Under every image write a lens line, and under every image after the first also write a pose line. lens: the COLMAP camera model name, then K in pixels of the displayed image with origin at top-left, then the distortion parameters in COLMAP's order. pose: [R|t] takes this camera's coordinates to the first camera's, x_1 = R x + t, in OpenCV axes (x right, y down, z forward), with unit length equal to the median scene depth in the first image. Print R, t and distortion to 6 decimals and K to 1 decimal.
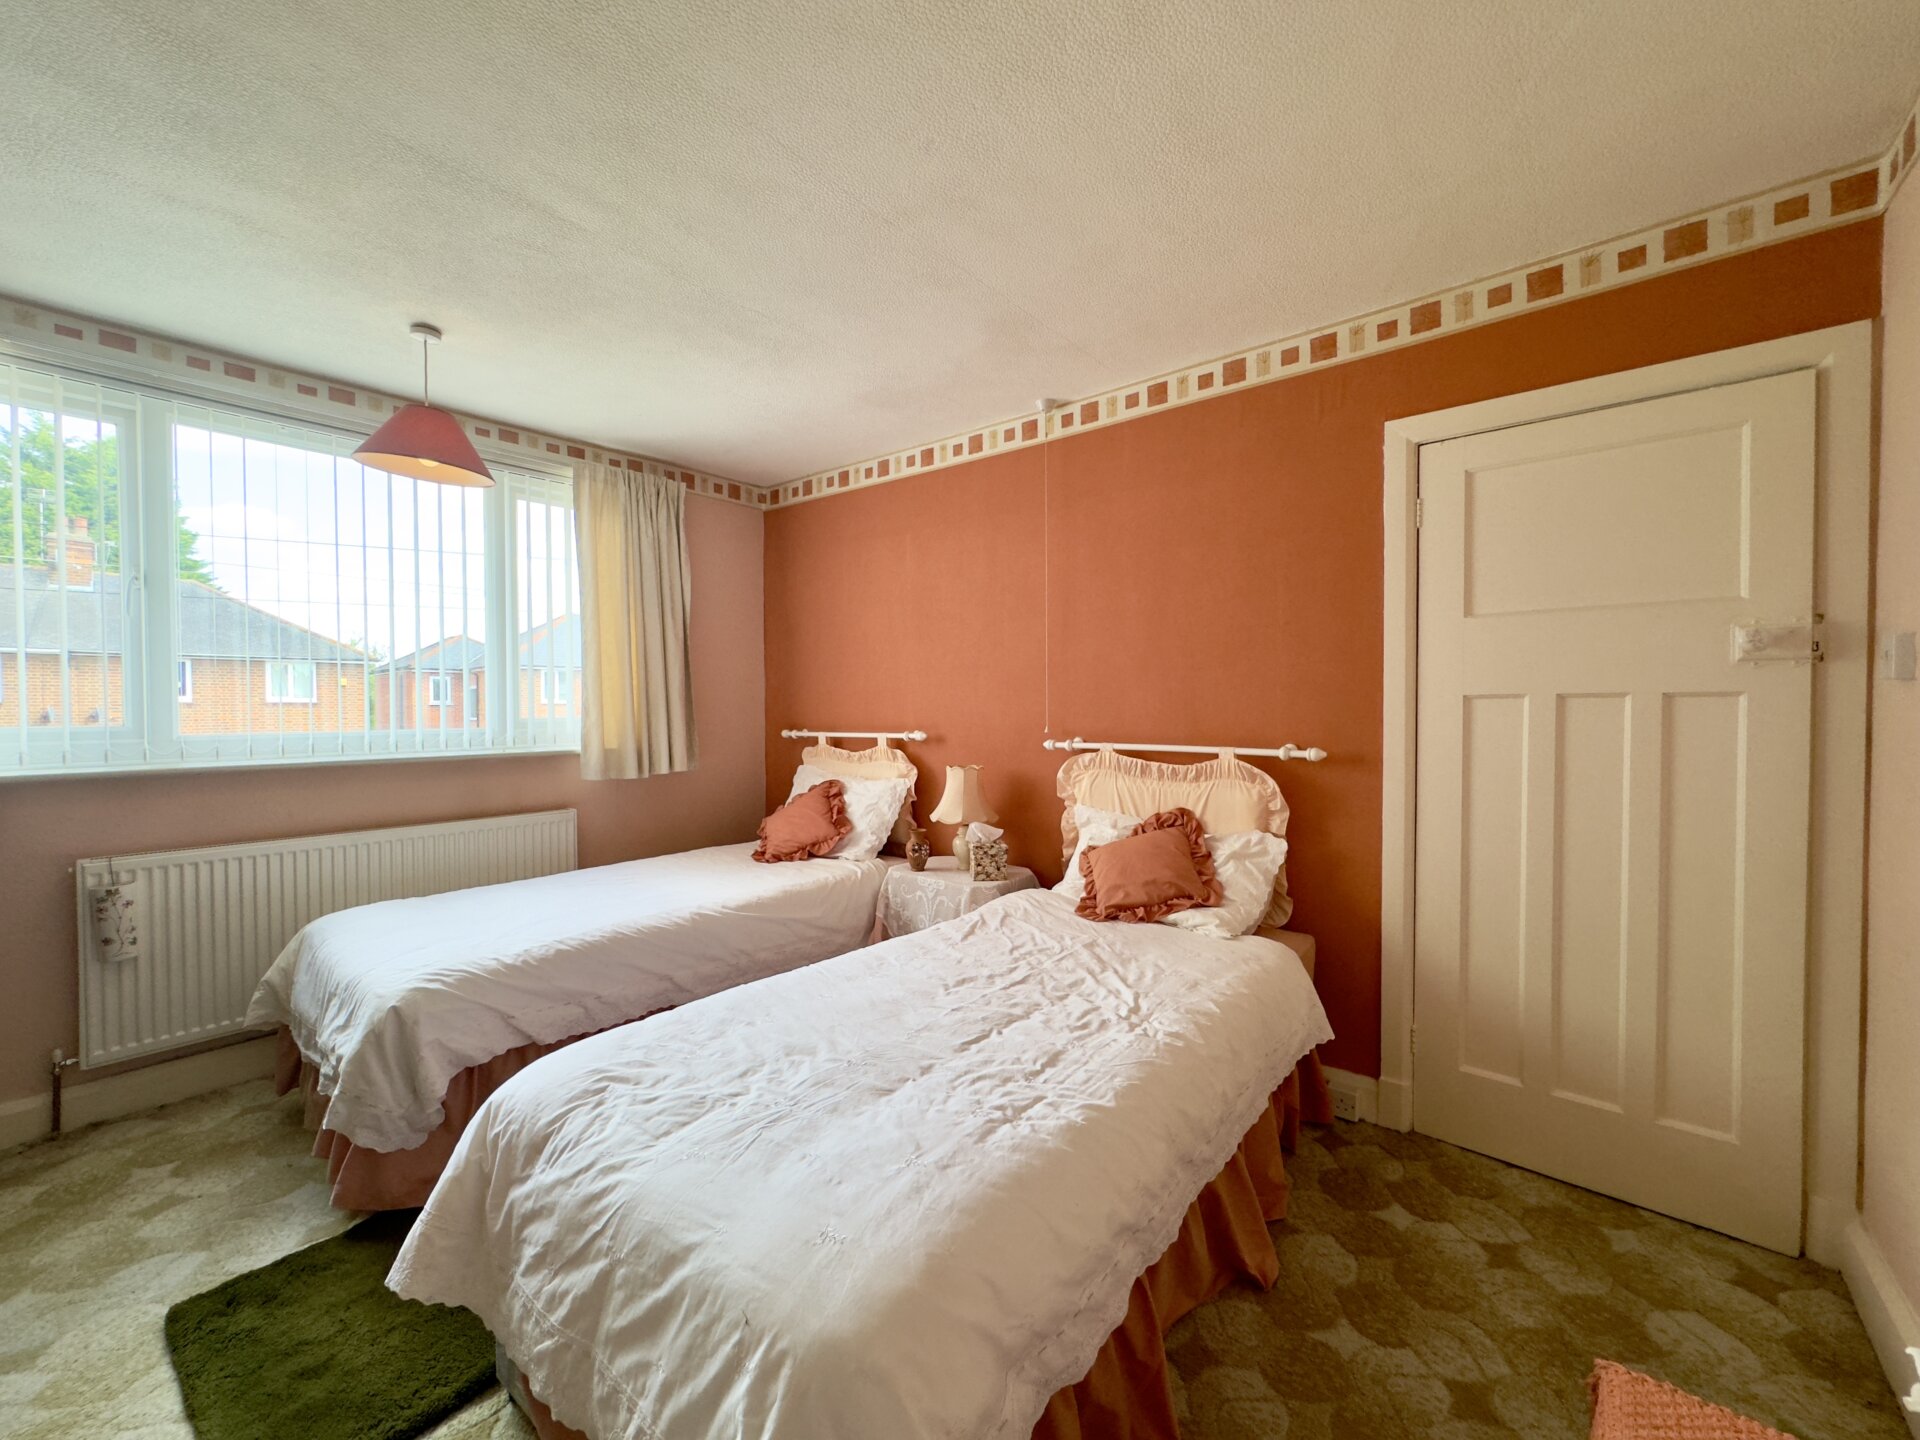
lens RADIAL K [[768.7, 0, 965.6], [0, 768.7, 713.1], [0, 0, 1]] dist [-0.001031, 0.000341]
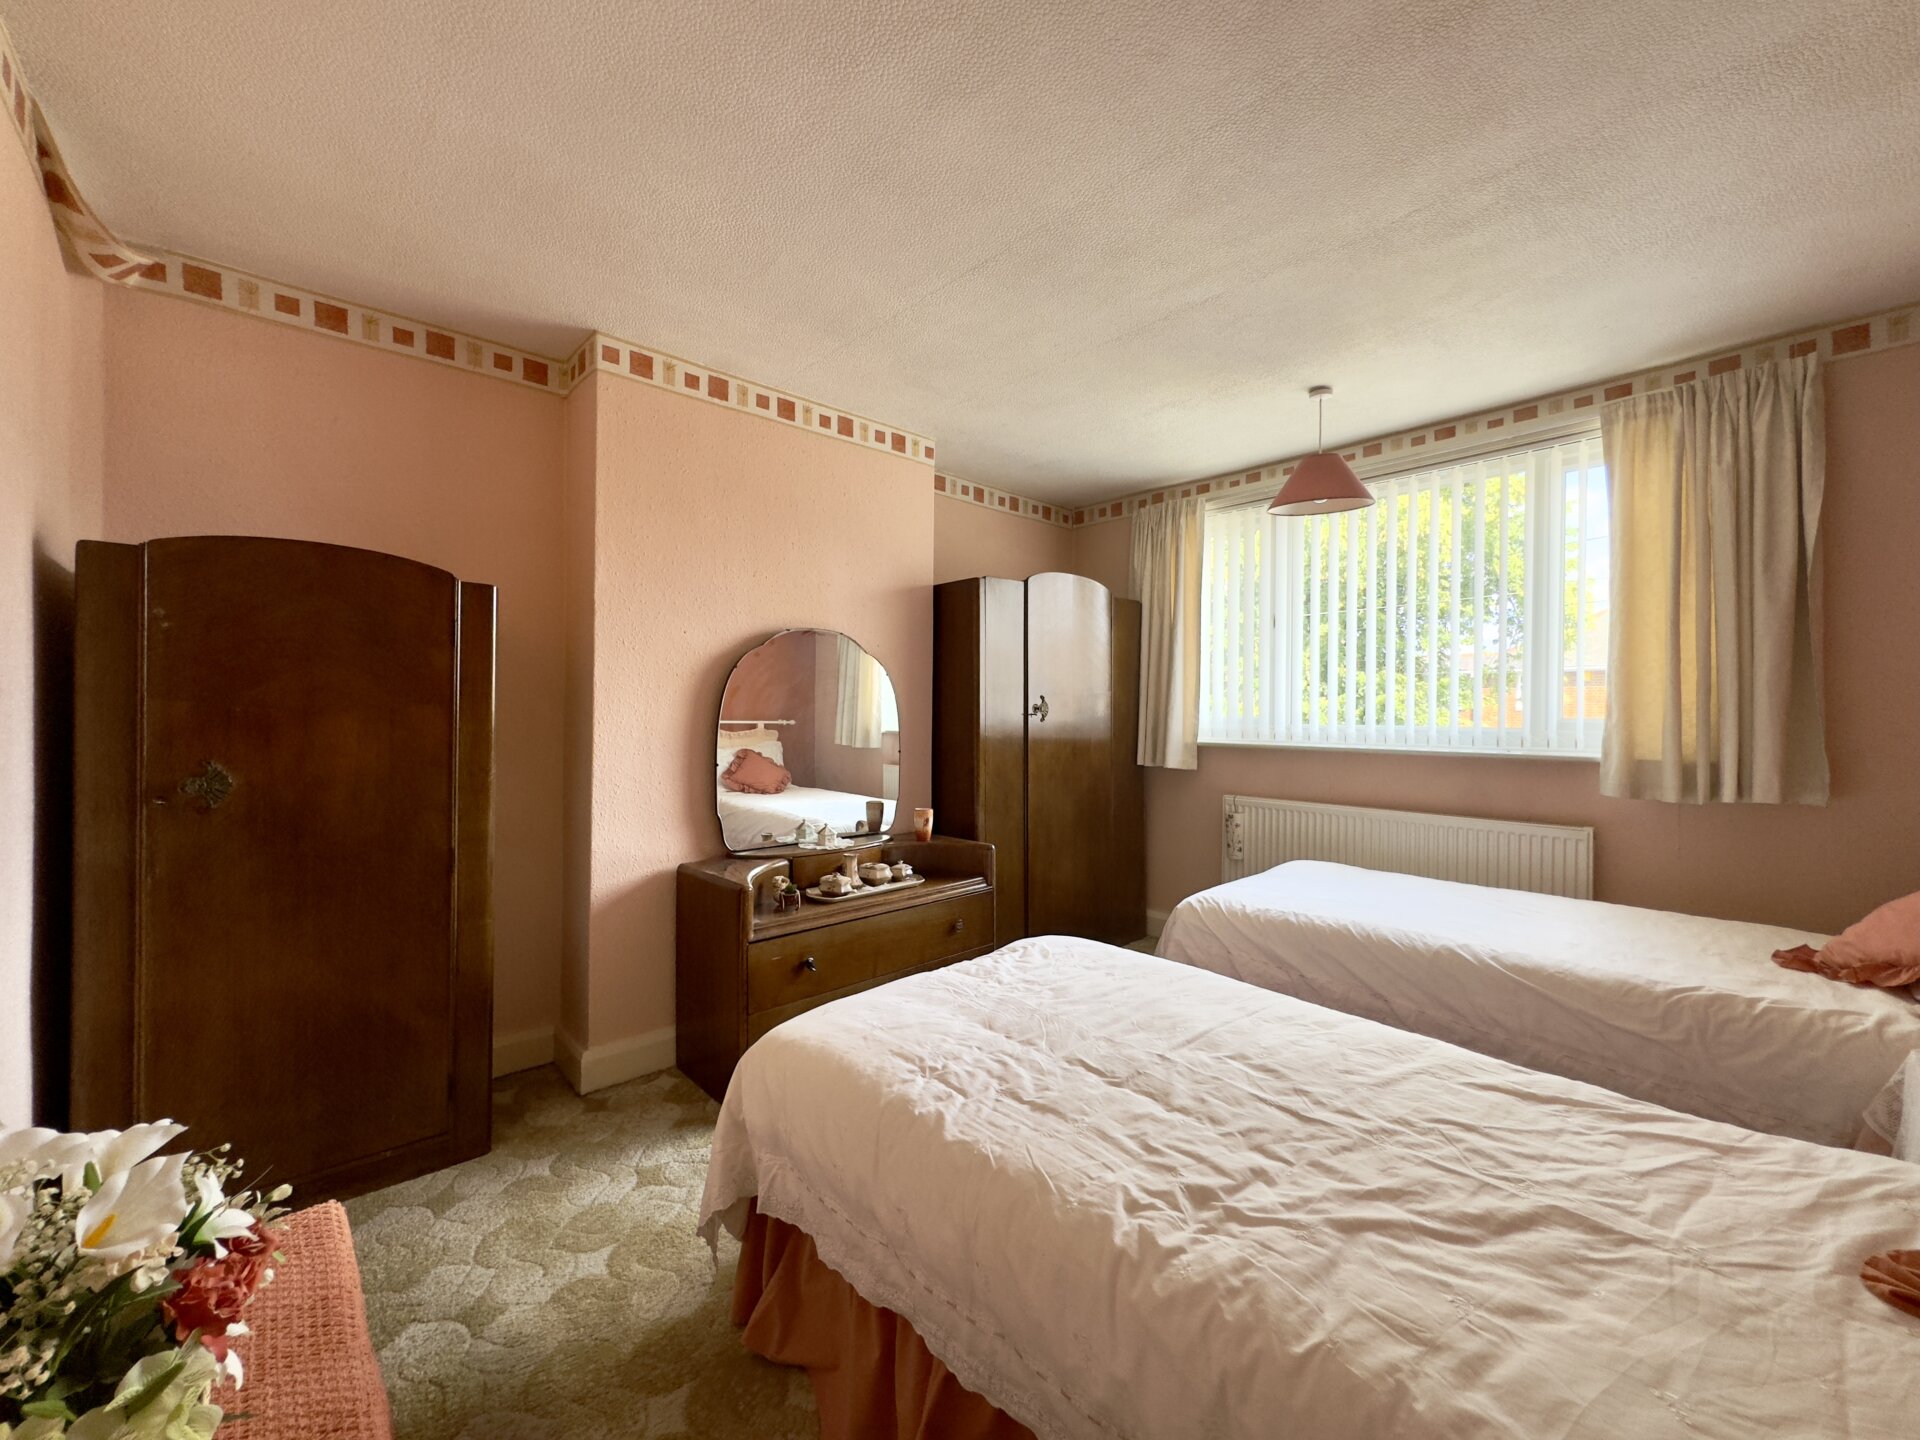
lens RADIAL K [[768.7, 0, 954.9], [0, 768.7, 723.7], [0, 0, 1]] dist [-0.001031, 0.000341]
pose [[-0.152450, 0.018850, -0.988131, 0.527434], [-0.015484, 0.999650, 0.021458, 0.006145], [0.988190, 0.018572, -0.152105, 0.565107]]
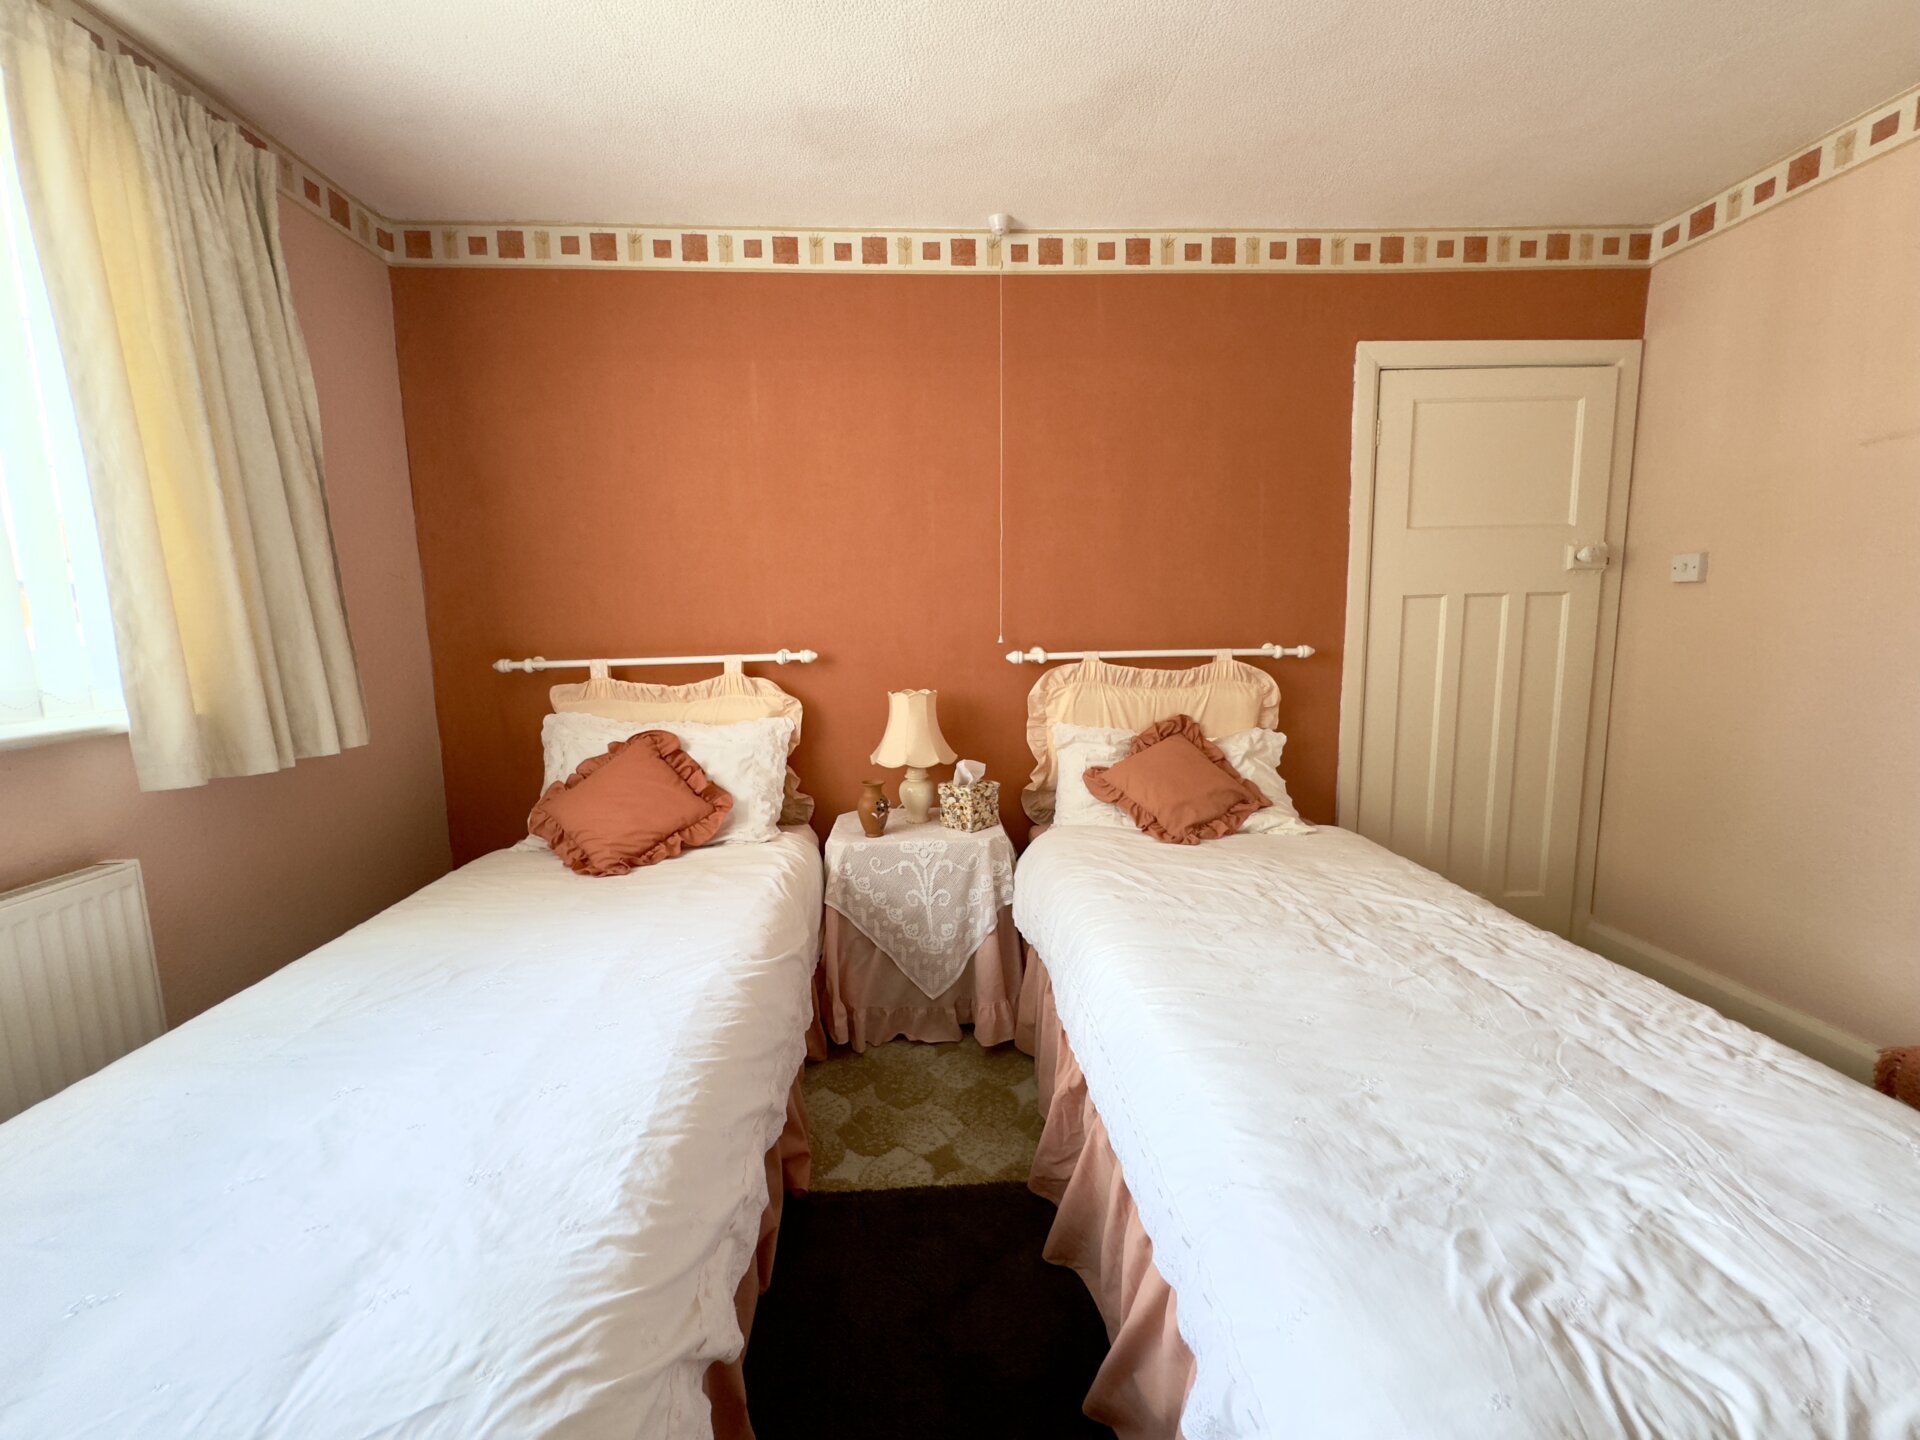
lens RADIAL K [[768.7, 0, 962.9], [0, 768.7, 710.7], [0, 0, 1]] dist [-0.001031, 0.000341]
pose [[0.744182, -0.094042, 0.661324, -0.557772], [0.022741, 0.993033, 0.115621, 0.001026], [-0.667590, -0.071004, 0.741136, 0.466084]]
